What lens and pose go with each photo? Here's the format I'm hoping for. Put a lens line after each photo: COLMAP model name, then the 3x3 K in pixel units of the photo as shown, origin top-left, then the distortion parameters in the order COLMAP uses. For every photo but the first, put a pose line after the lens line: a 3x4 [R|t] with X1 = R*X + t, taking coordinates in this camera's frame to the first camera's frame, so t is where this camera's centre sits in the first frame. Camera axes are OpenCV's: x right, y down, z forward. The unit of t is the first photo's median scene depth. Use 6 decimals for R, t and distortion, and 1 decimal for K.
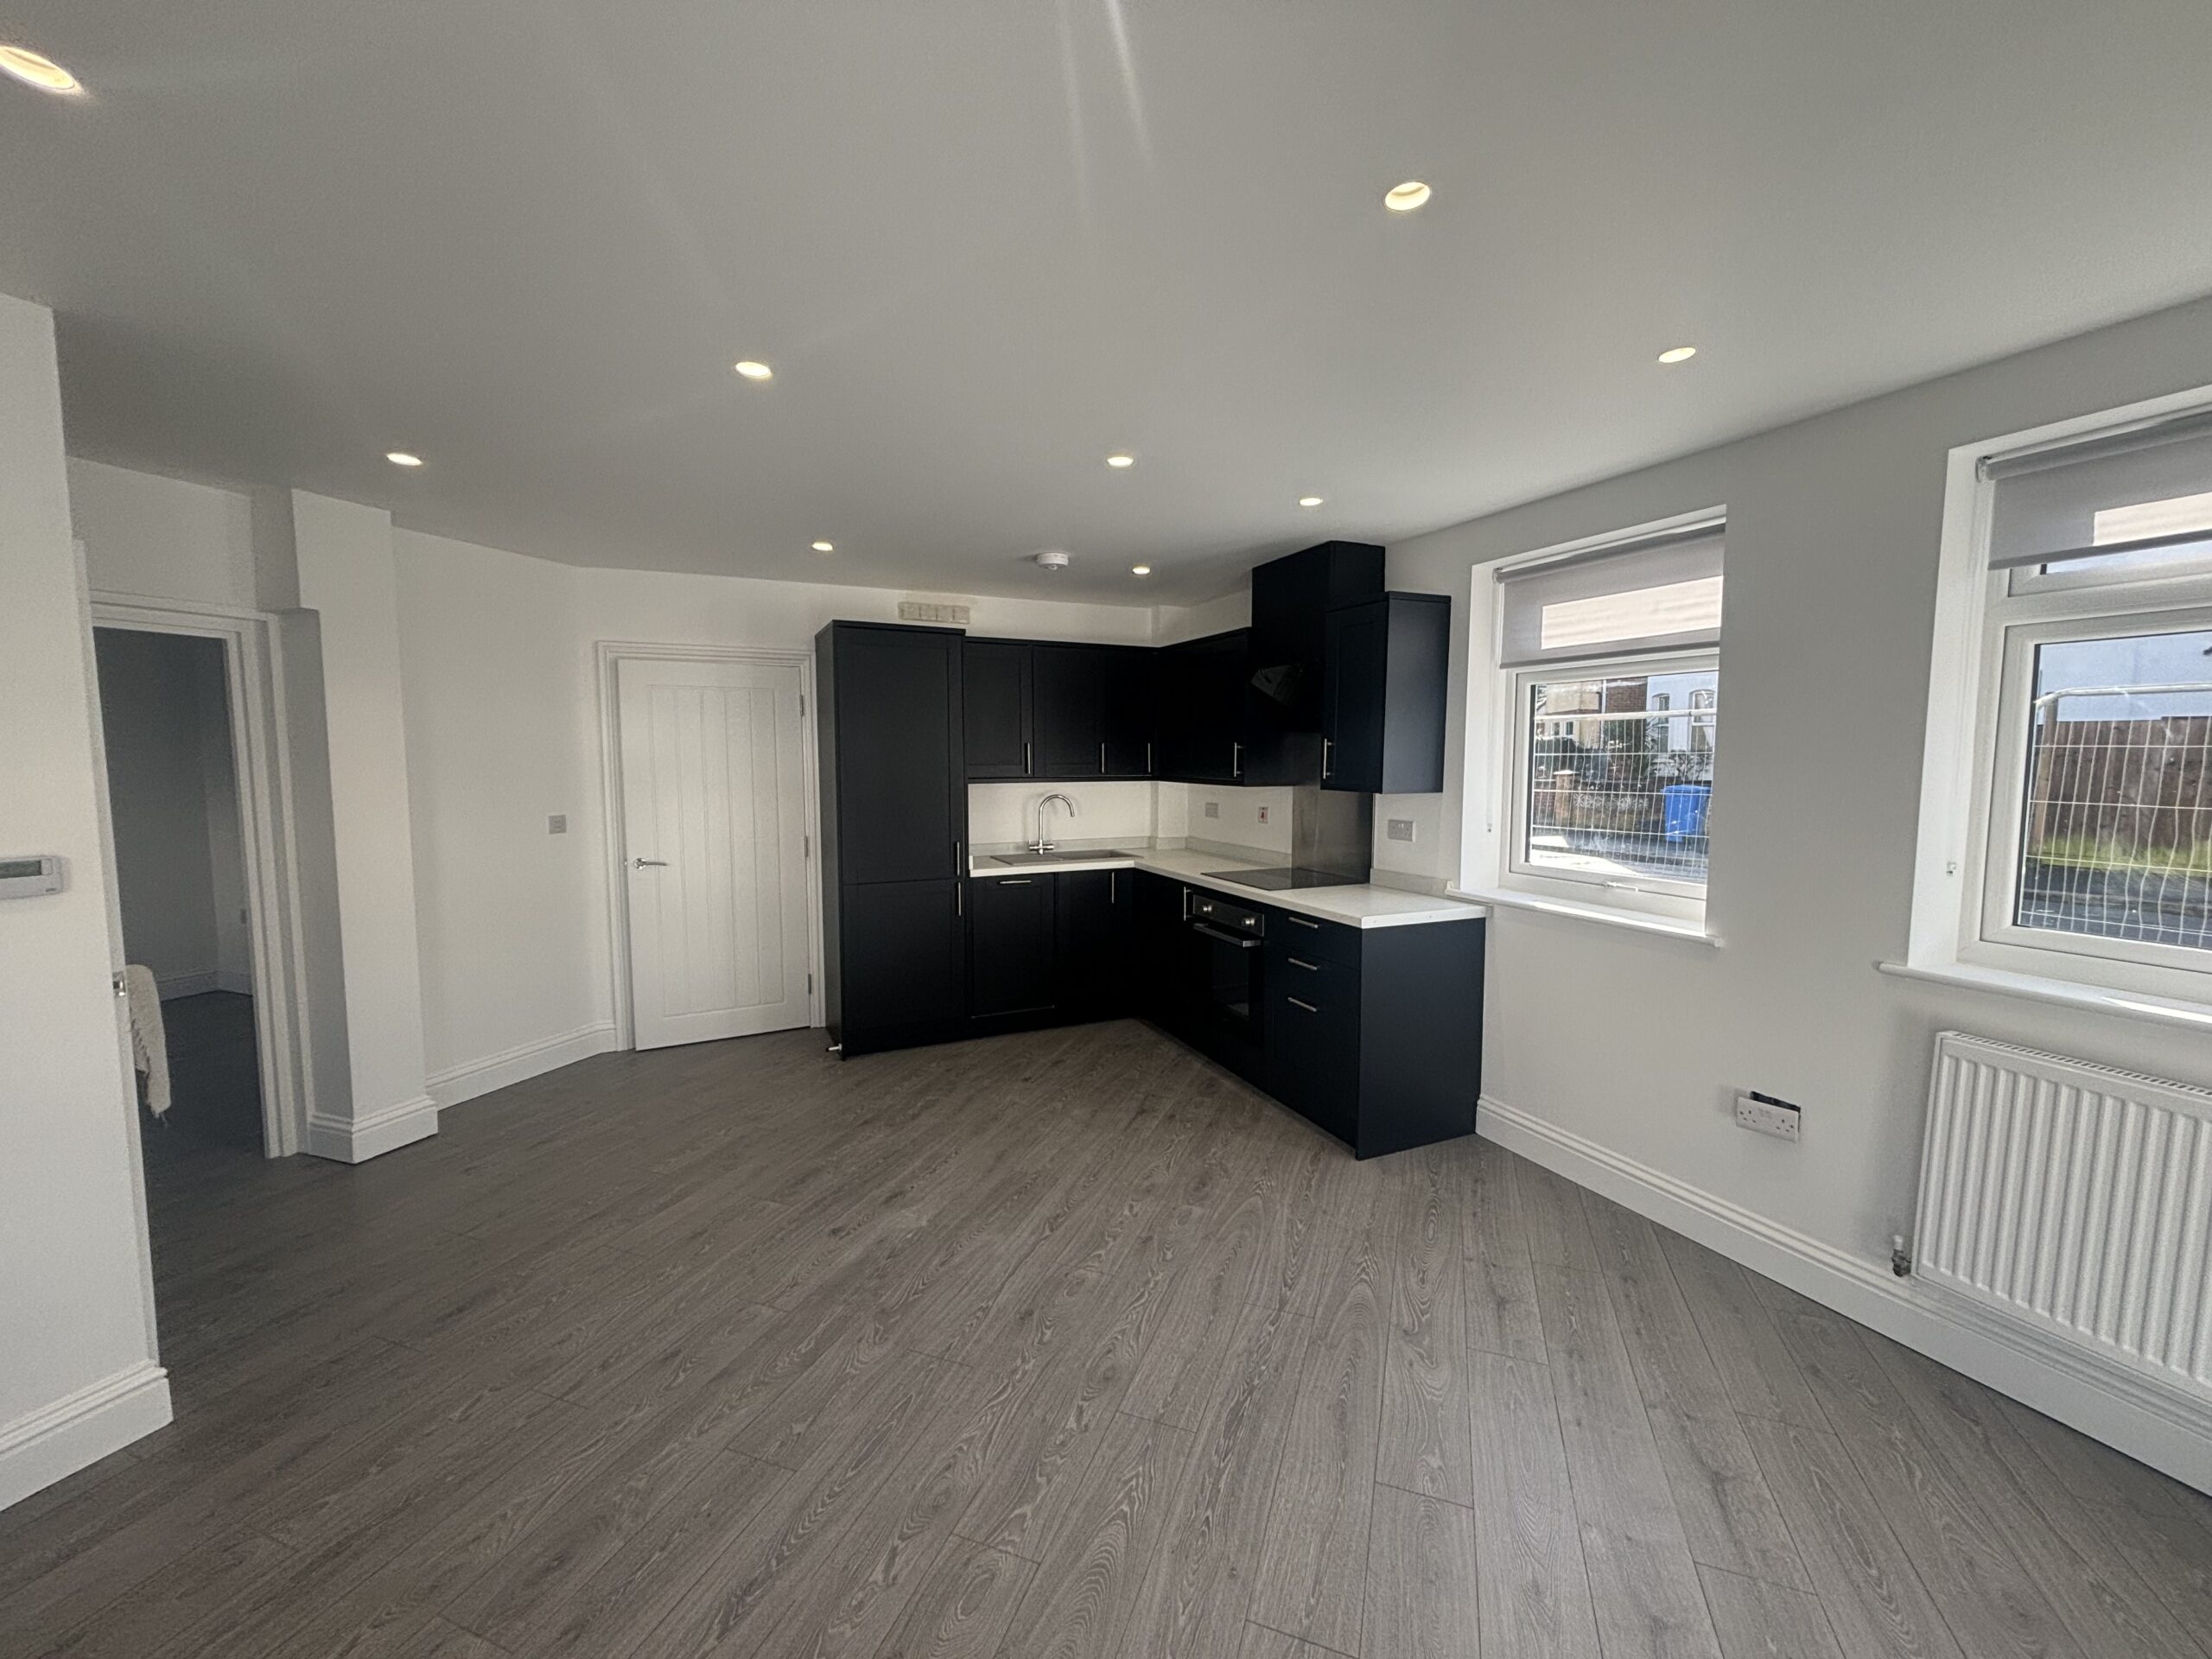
lens RADIAL K [[894.1, 0, 1106.0], [0, 894.1, 829.5], [0, 0, 1]] dist [0.002495, -0.000014]
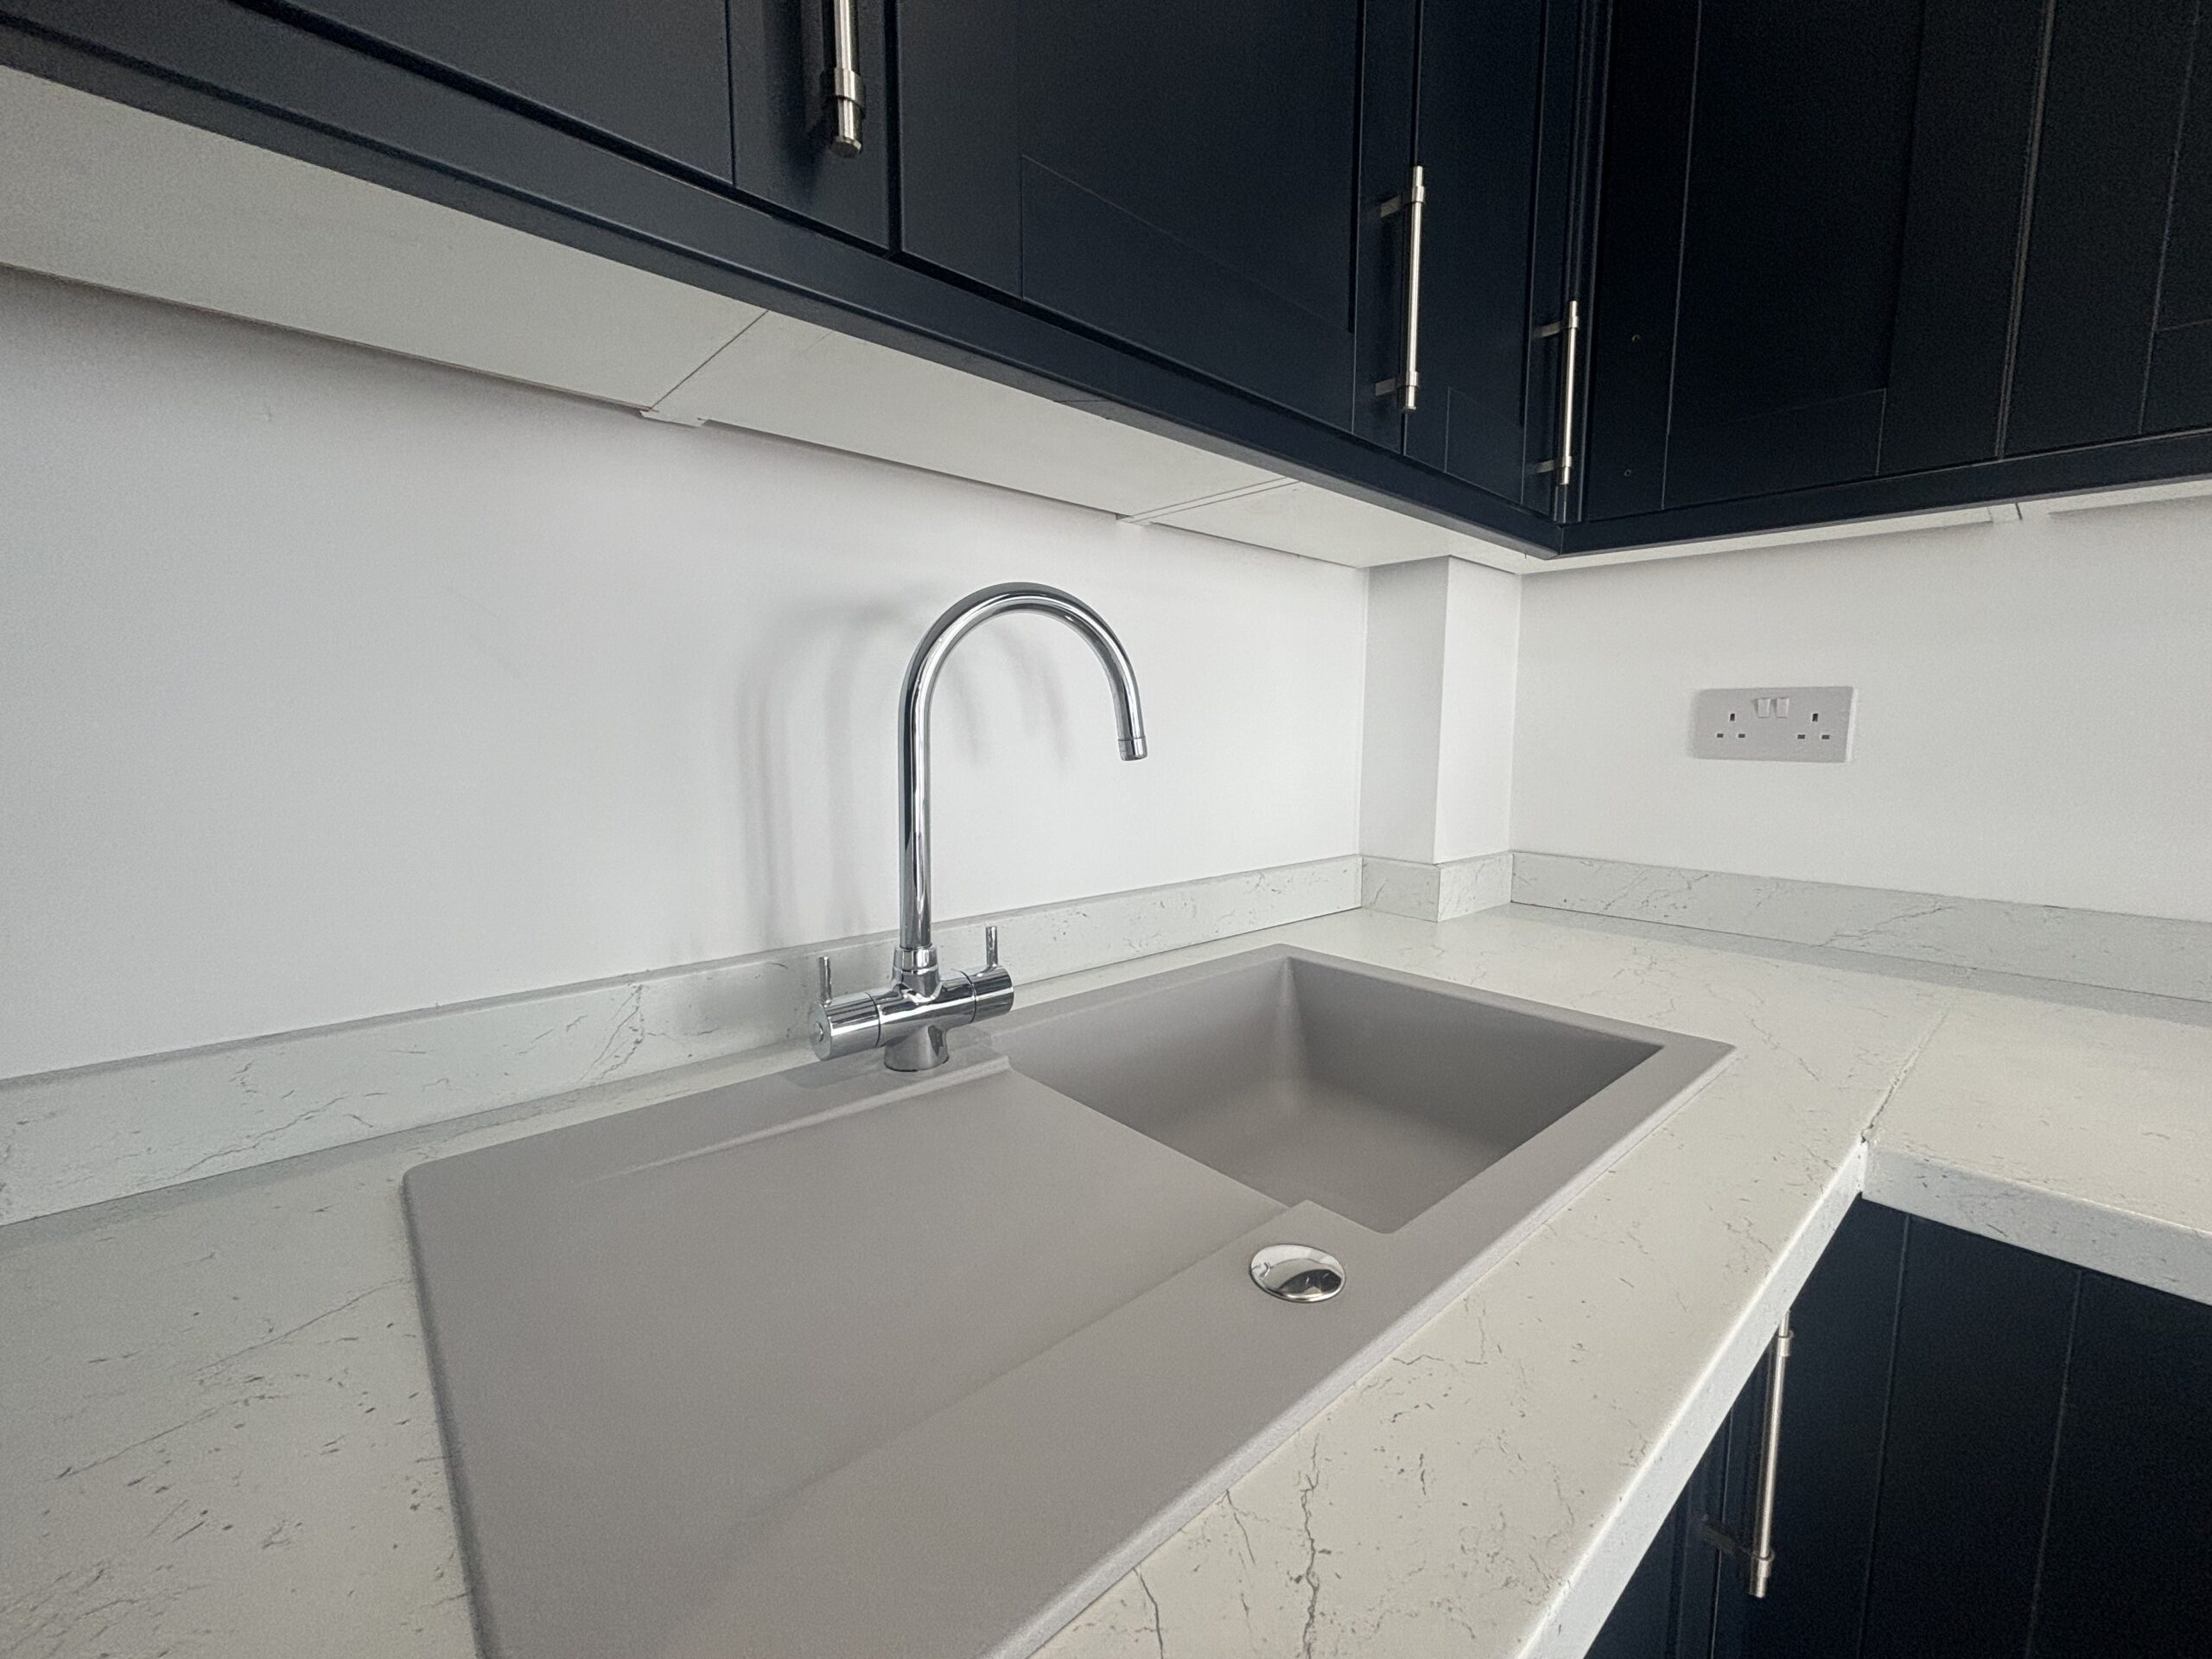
lens RADIAL K [[894.1, 0, 1106.0], [0, 894.1, 829.5], [0, 0, 1]] dist [0.002495, -0.000014]
pose [[0.958232, -0.029361, 0.284482, -0.097937], [0.021214, 0.999273, 0.031680, -0.009485], [-0.285206, -0.024321, 0.958158, 1.050638]]
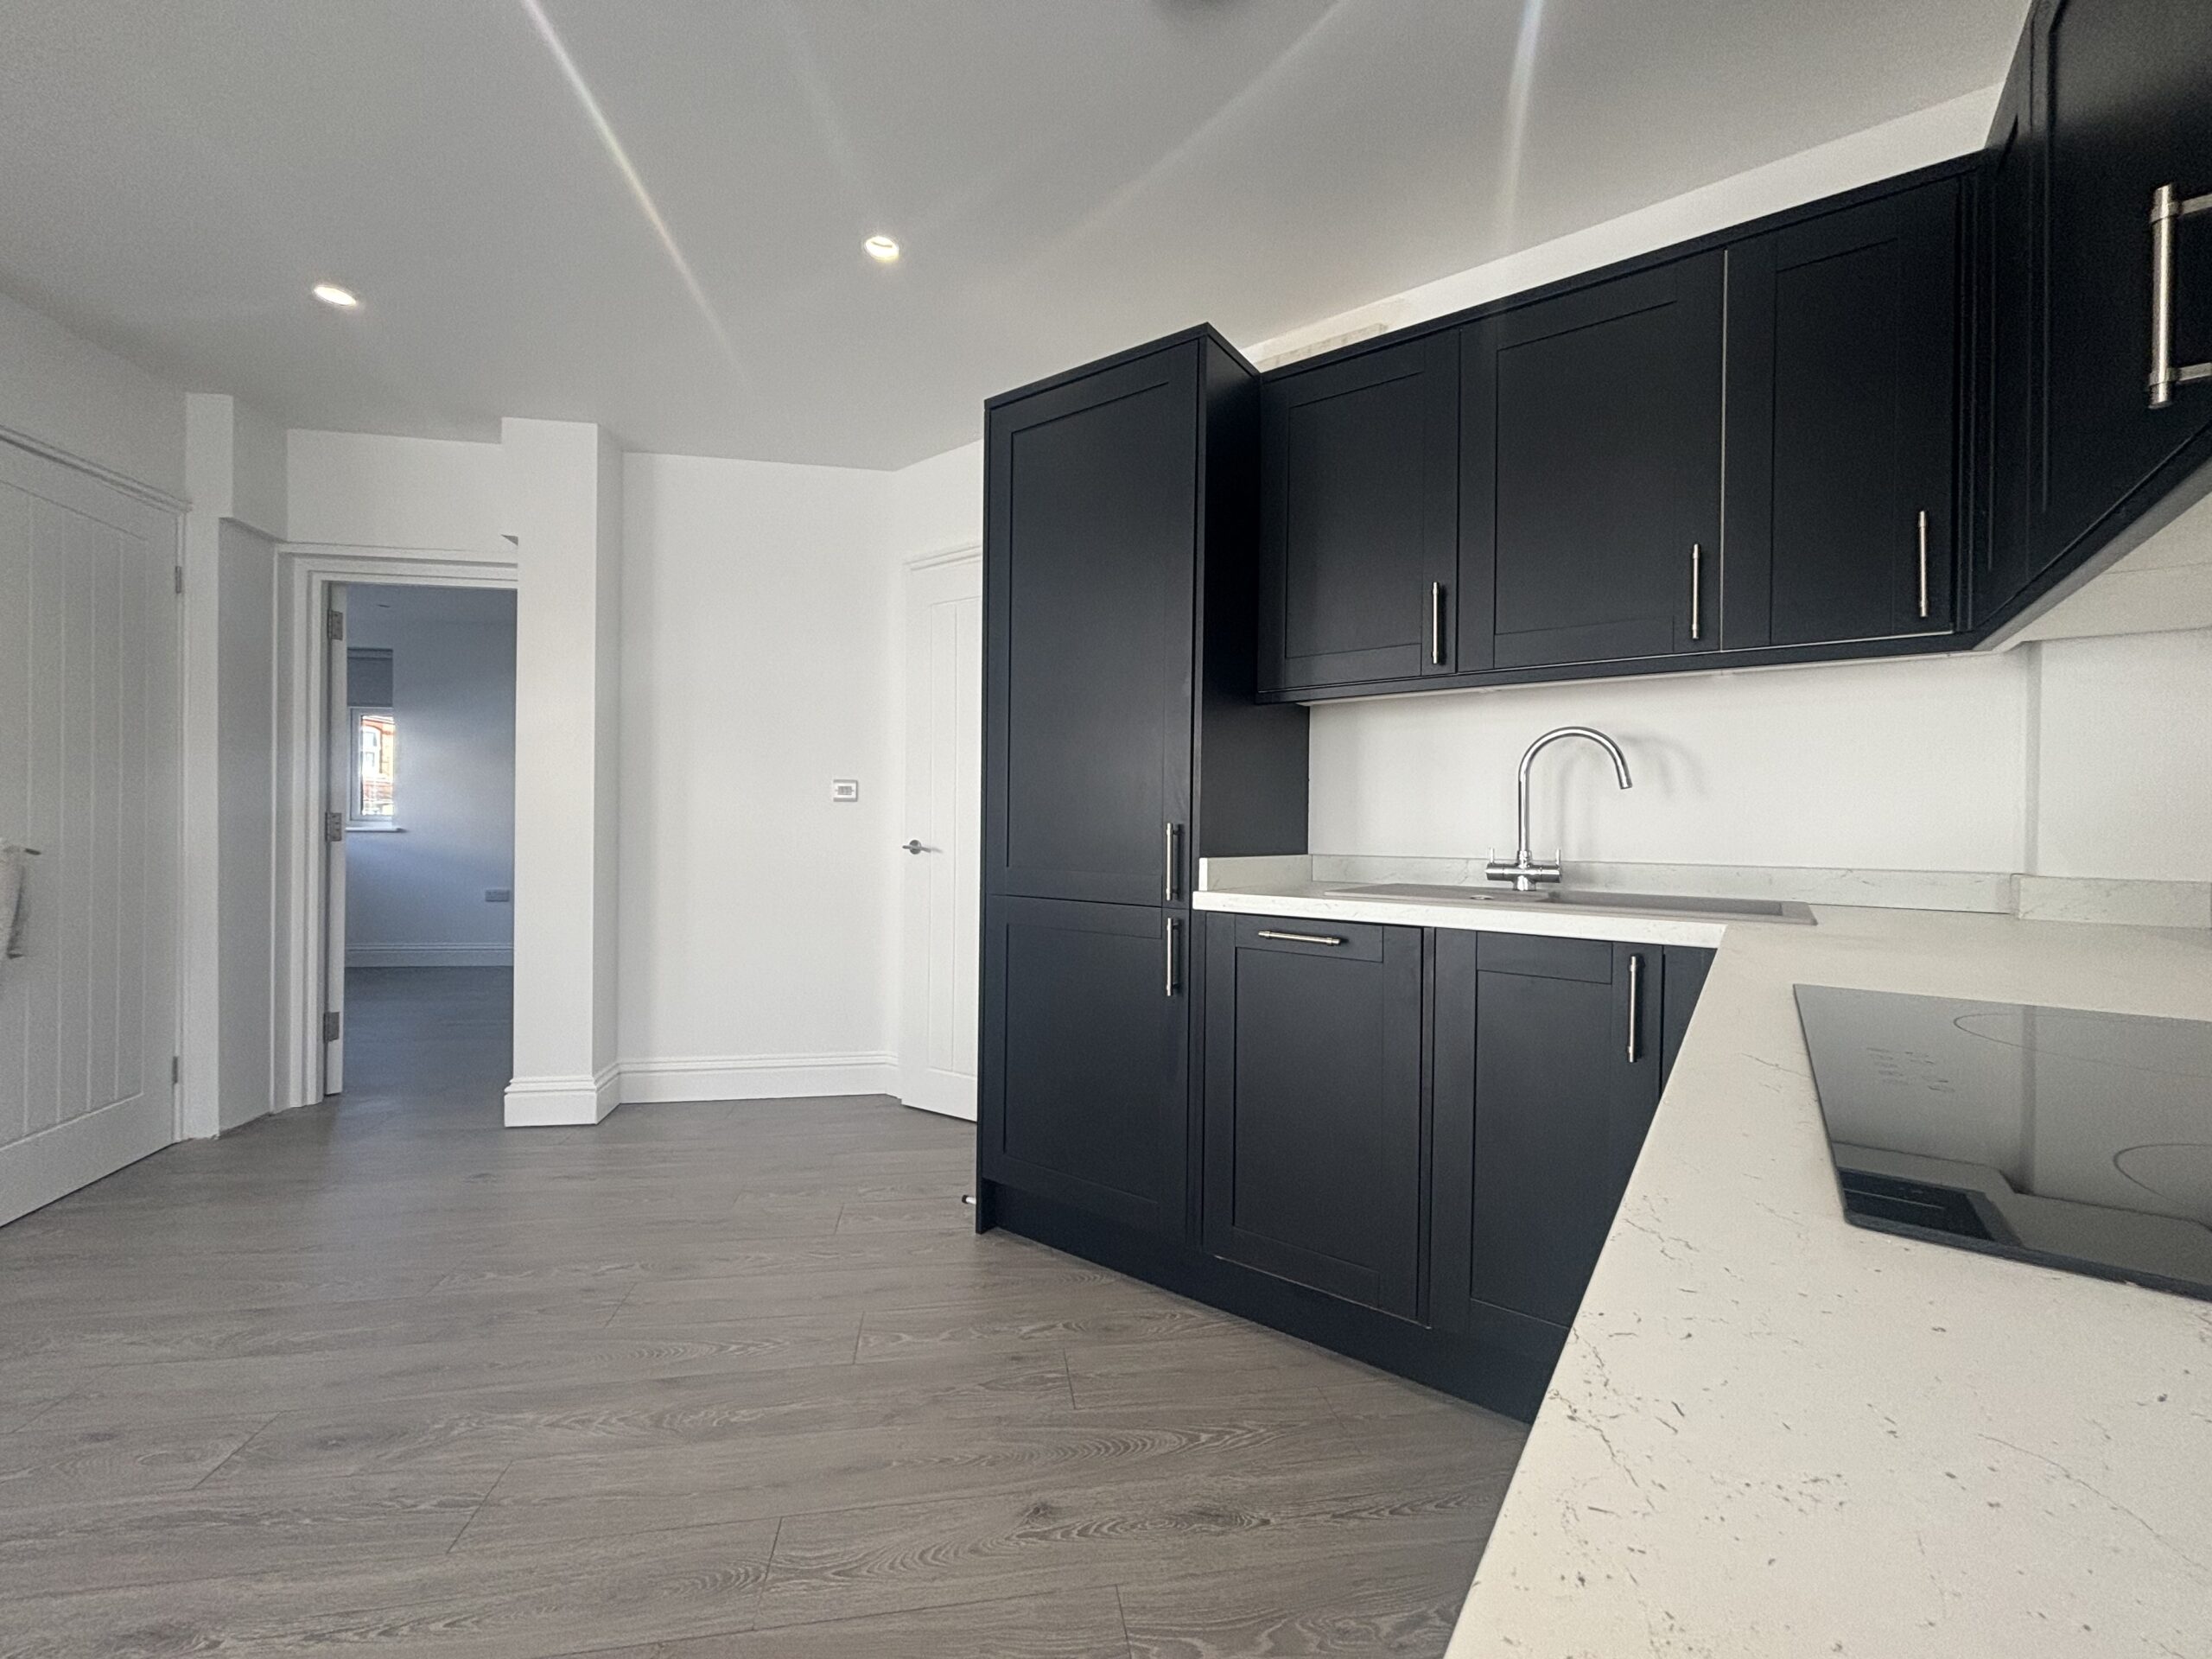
lens RADIAL K [[894.1, 0, 1106.0], [0, 894.1, 829.5], [0, 0, 1]] dist [0.002495, -0.000014]
pose [[0.491821, 0.009160, -0.870648, 0.198650], [-0.088141, 0.995332, -0.039318, 0.038823], [0.866224, 0.096077, 0.490332, 0.800316]]
